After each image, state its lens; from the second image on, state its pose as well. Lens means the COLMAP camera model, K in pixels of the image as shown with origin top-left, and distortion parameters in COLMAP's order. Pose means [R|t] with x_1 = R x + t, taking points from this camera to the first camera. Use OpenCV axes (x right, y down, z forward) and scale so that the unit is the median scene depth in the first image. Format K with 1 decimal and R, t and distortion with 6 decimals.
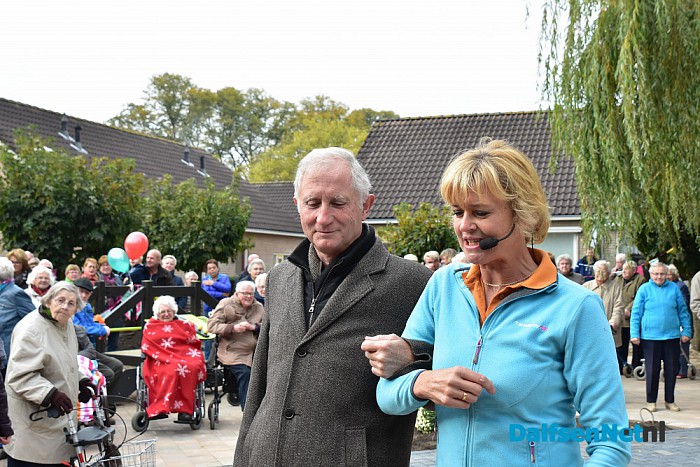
lens RADIAL K [[895.7, 0, 350.0], [0, 895.7, 233.5], [0, 0, 1]] dist [-0.020669, 0.017271]
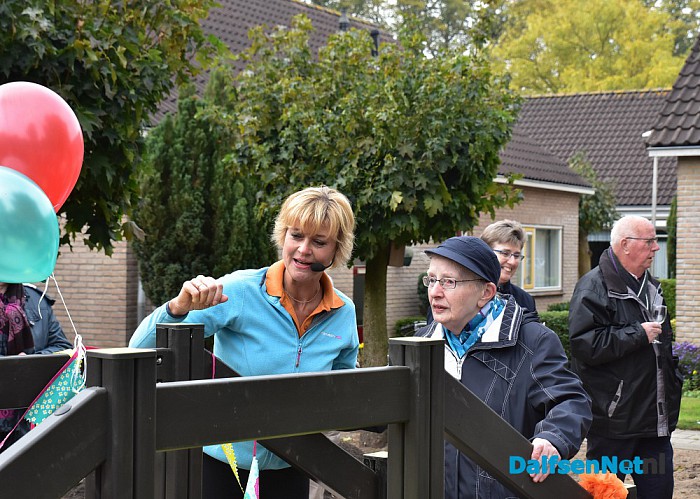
lens RADIAL K [[1401.1, 0, 350.0], [0, 1401.1, 249.5], [0, 0, 1]] dist [-0.016500, -0.049033]
pose [[0.984936, 0.007221, -0.172770, -0.079903], [-0.000939, 0.999336, 0.036415, 0.014386], [0.172918, -0.035705, 0.984289, 0.419123]]
